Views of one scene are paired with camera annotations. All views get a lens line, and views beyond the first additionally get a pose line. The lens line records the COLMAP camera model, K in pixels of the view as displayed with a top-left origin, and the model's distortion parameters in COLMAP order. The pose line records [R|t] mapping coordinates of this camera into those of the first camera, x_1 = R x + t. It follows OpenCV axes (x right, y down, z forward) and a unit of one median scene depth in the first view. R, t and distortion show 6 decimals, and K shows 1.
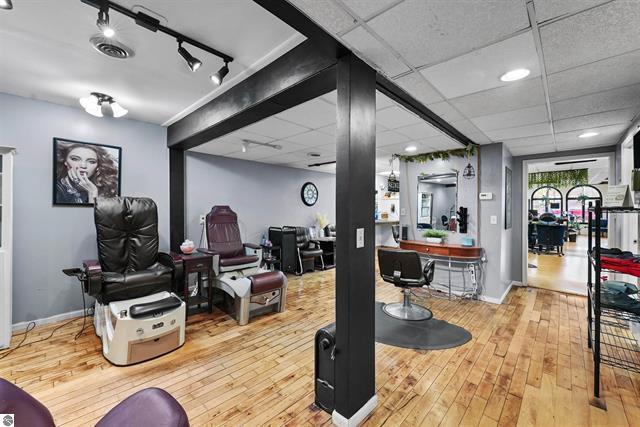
lens RADIAL K [[260.8, 0, 320.0], [0, 260.8, 213.5], [0, 0, 1]] dist [0.000662, 0.000072]
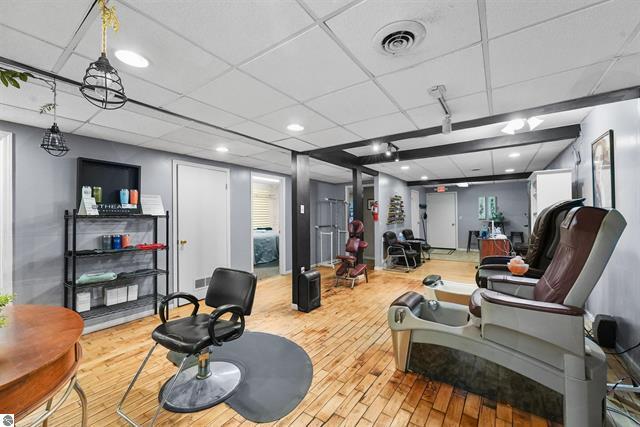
lens RADIAL K [[260.8, 0, 320.0], [0, 260.8, 213.5], [0, 0, 1]] dist [0.000662, 0.000072]
pose [[-0.990690, 0.000090, -0.136134, 0.170887], [0.000907, 0.999982, -0.005934, -0.018456], [0.136131, -0.006002, -0.990673, 1.904421]]
